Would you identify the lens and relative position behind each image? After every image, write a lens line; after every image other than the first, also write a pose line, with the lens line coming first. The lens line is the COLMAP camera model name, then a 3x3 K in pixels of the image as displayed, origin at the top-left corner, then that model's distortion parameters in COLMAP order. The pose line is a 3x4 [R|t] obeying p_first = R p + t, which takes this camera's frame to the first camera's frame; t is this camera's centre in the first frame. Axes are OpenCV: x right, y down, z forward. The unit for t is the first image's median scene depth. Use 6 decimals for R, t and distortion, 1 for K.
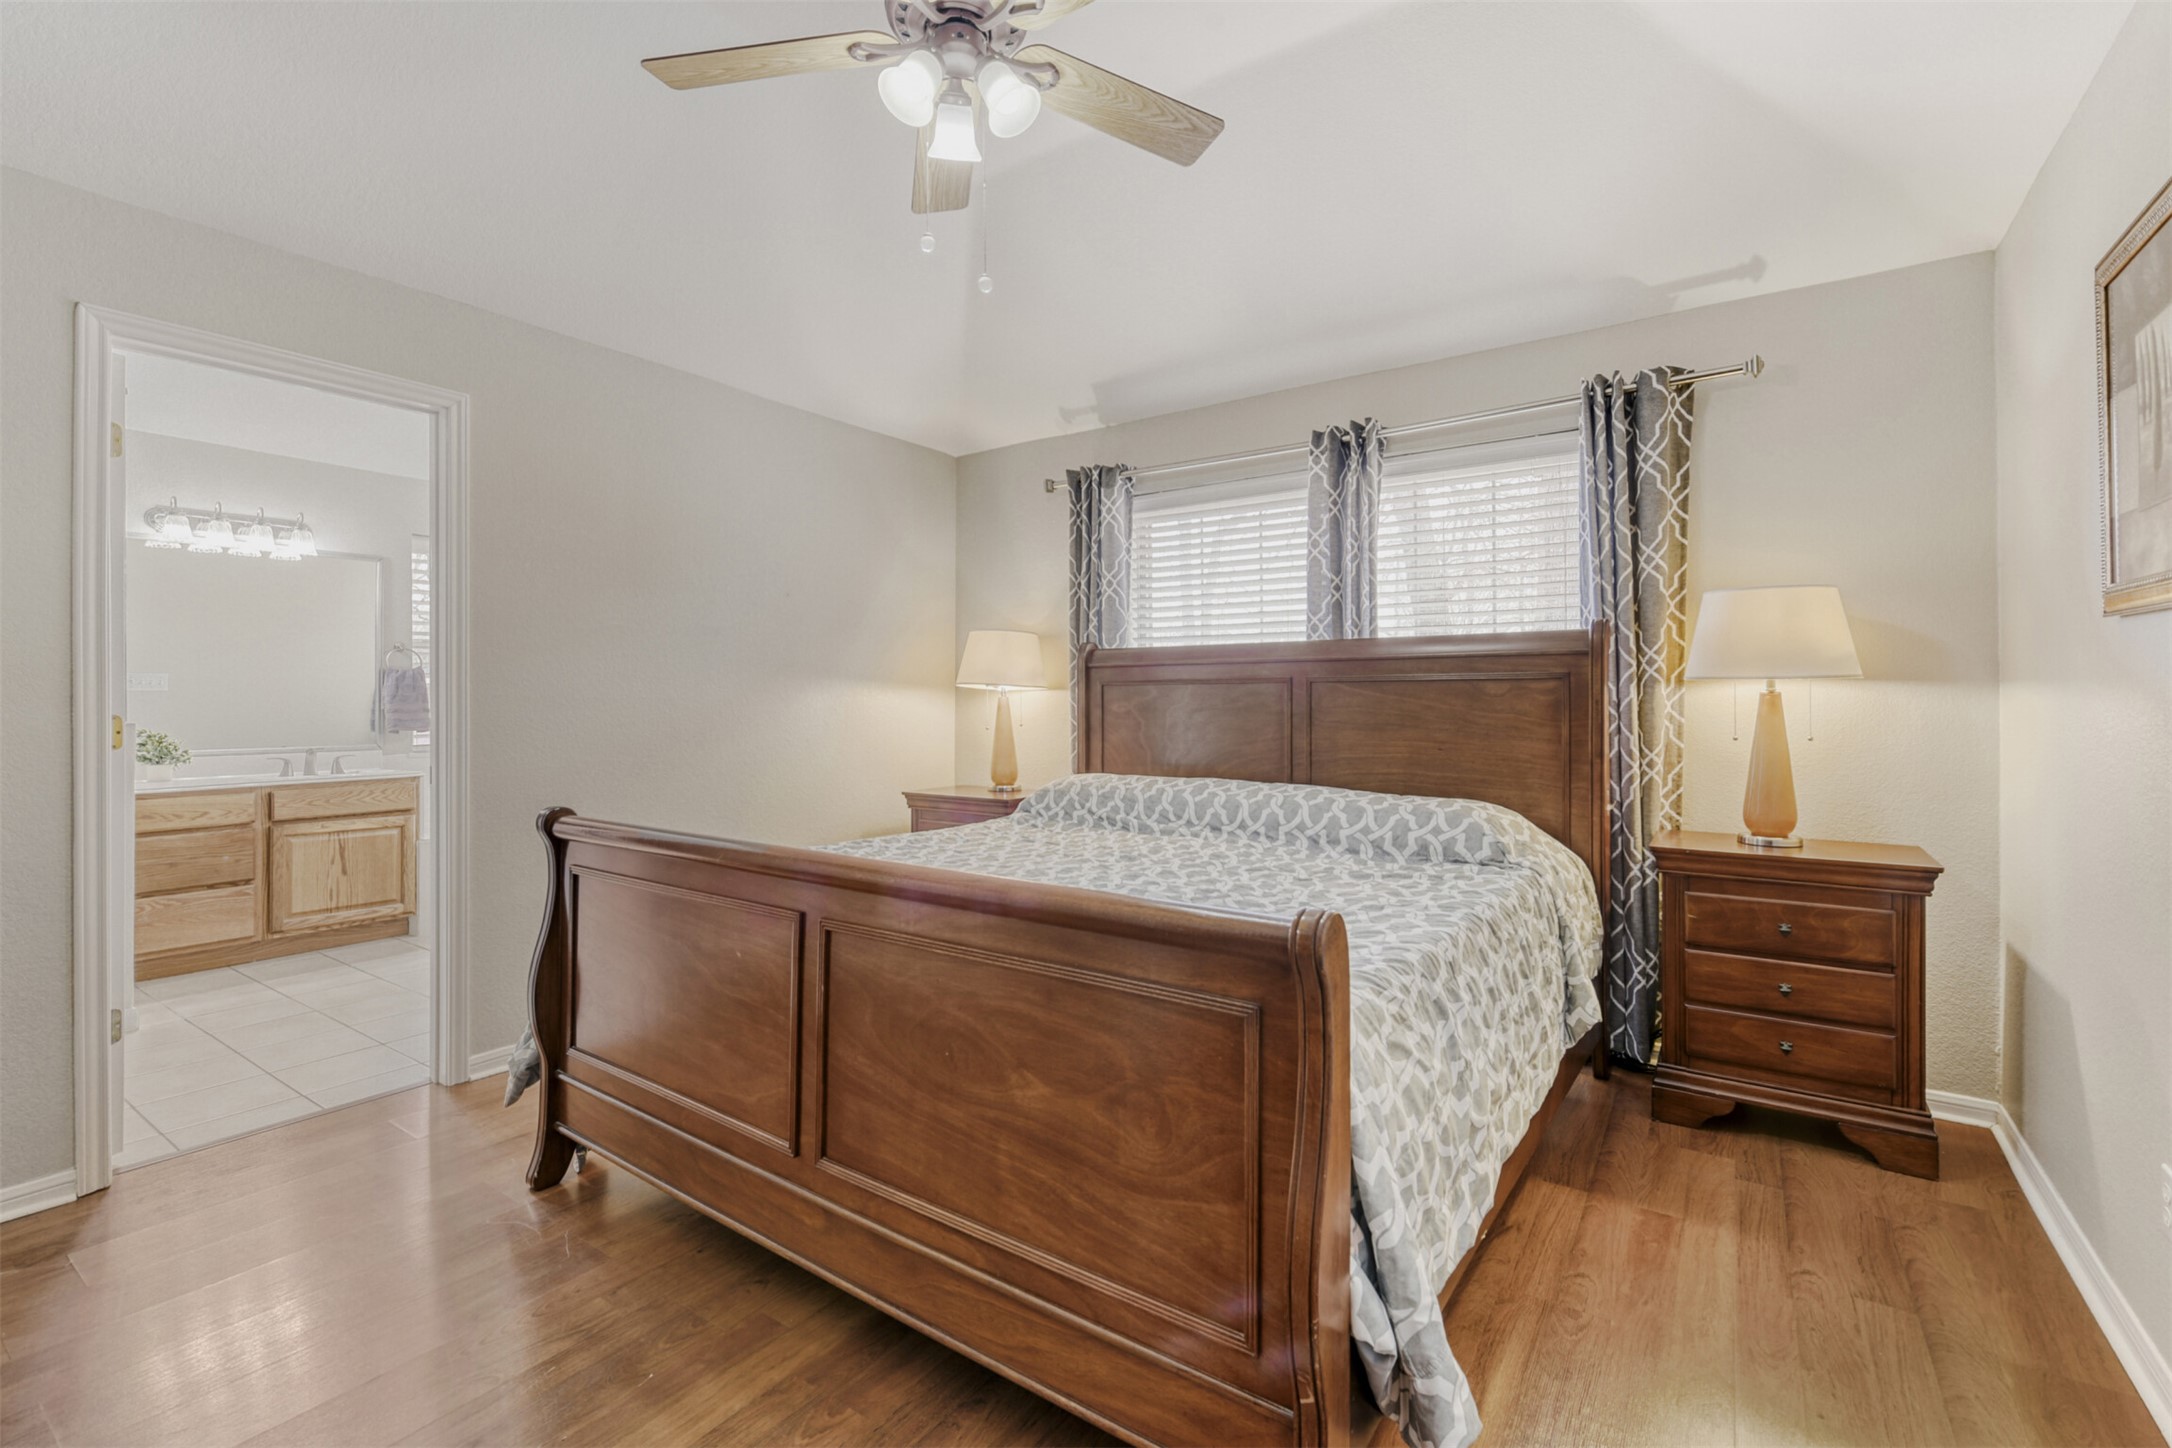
lens RADIAL K [[938.8, 0, 1088.4], [0, 938.8, 691.7], [0, 0, 1]] dist [0.000119, -0.000059]
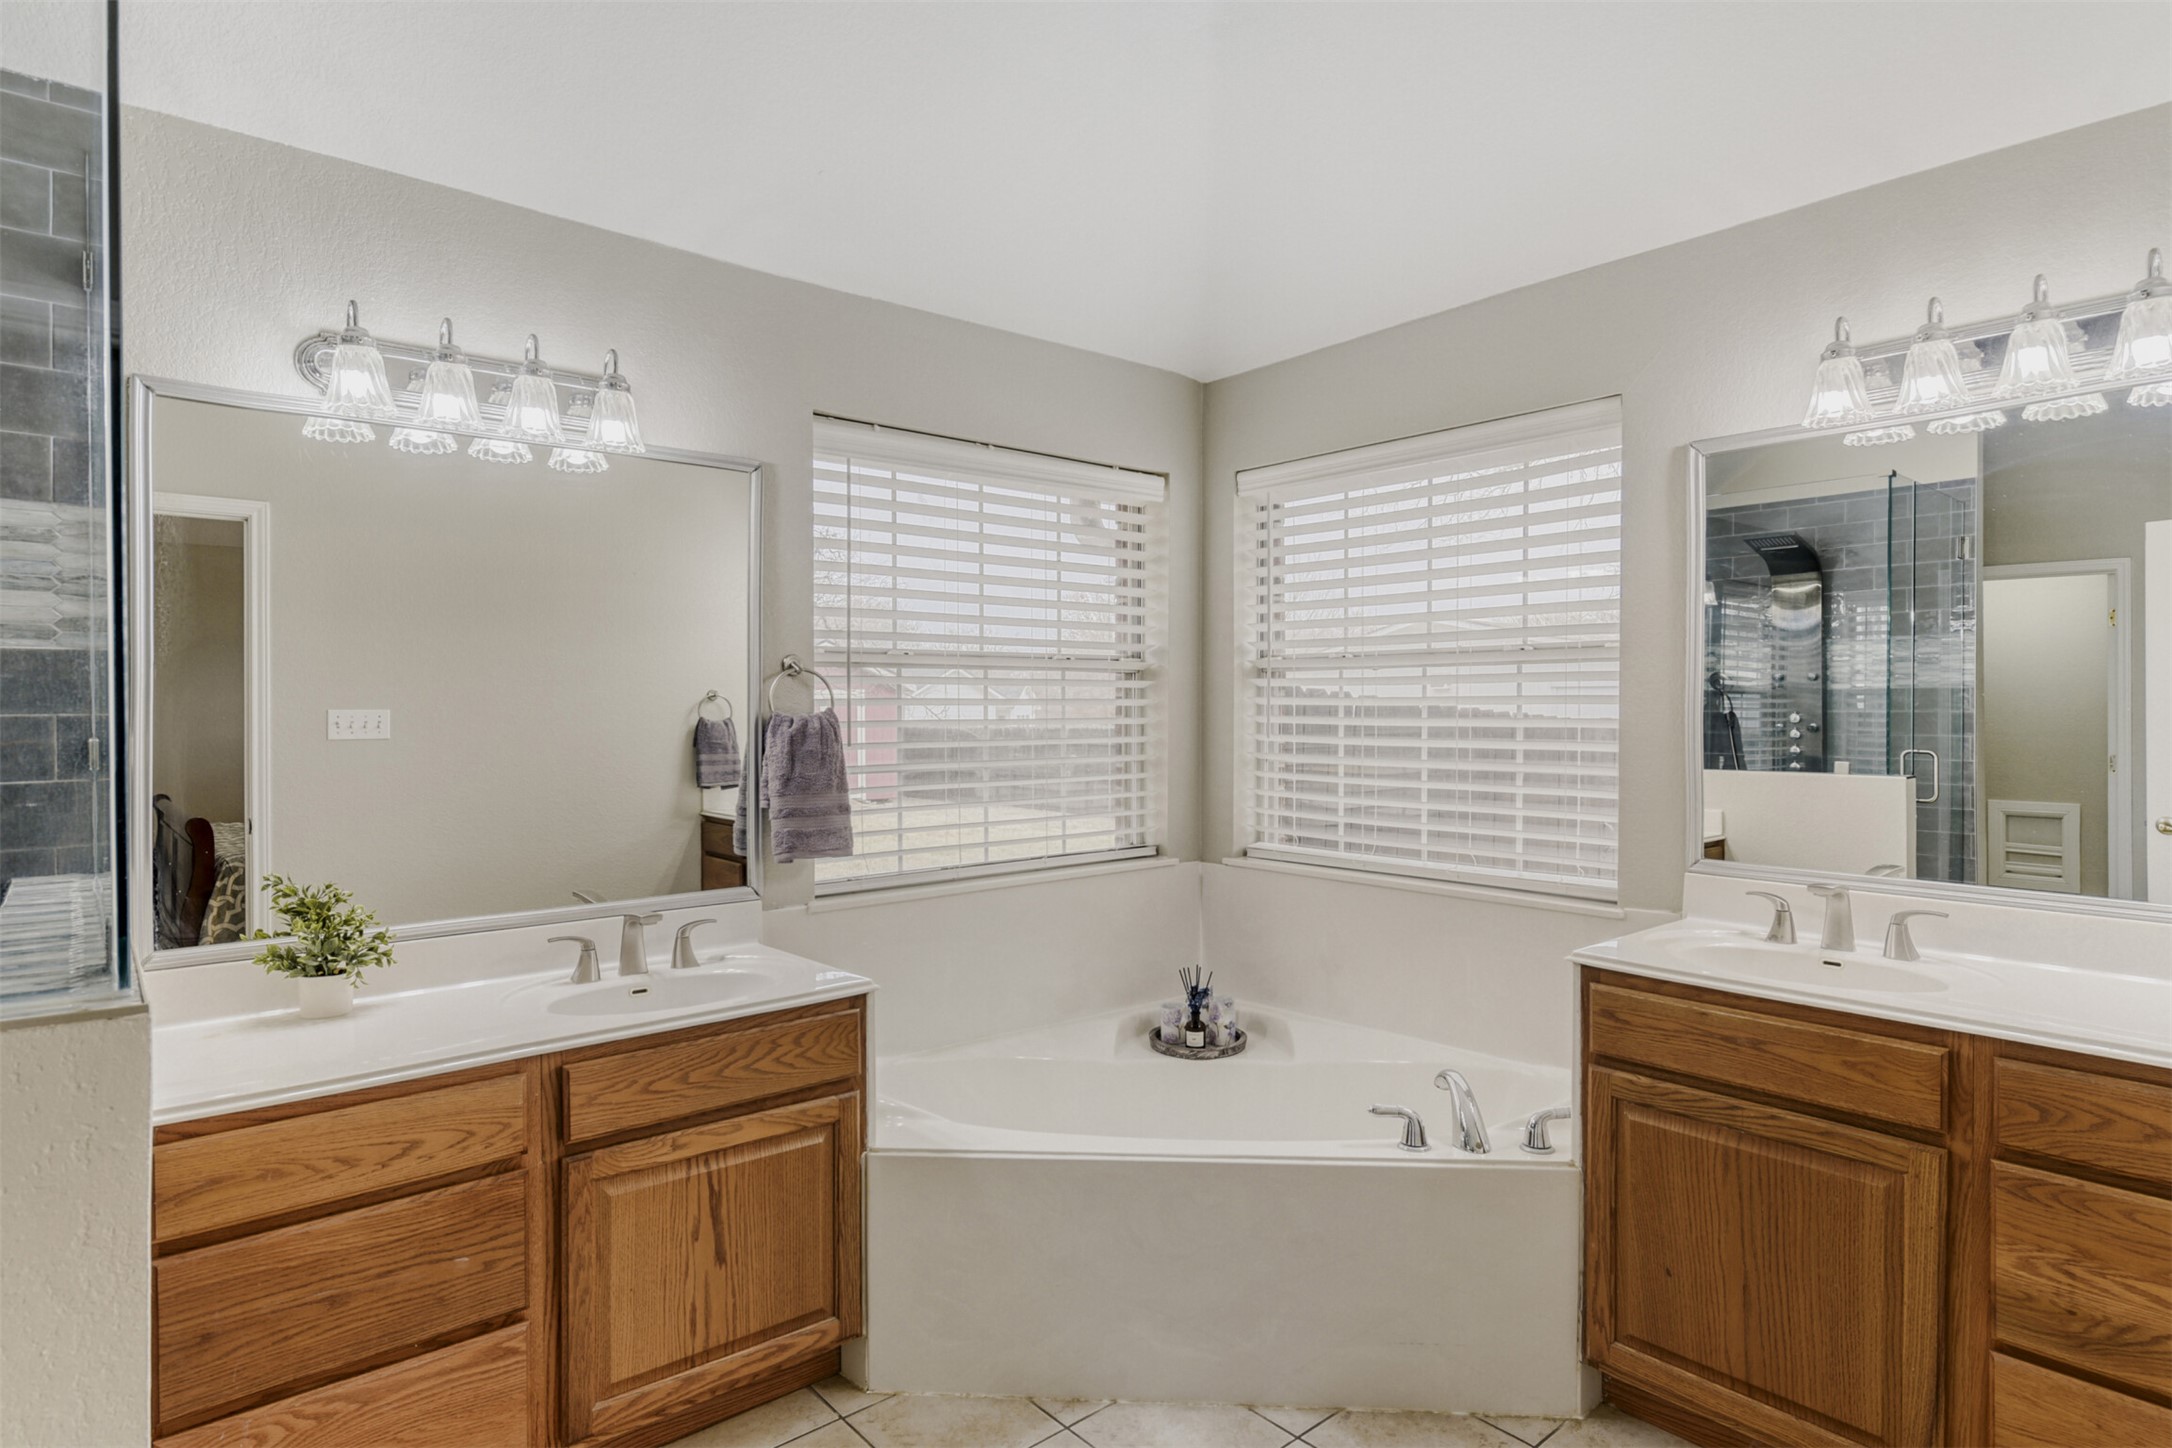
lens RADIAL K [[1135.0, 0, 1086.7], [0, 1135.0, 716.7], [0, 0, 1]] dist [-0.001438, -0.000420]
pose [[0.966970, 0.011361, -0.254639, -0.536914], [-0.005733, 0.999723, 0.022832, -0.043077], [0.254827, -0.020618, 0.966767, 0.598808]]
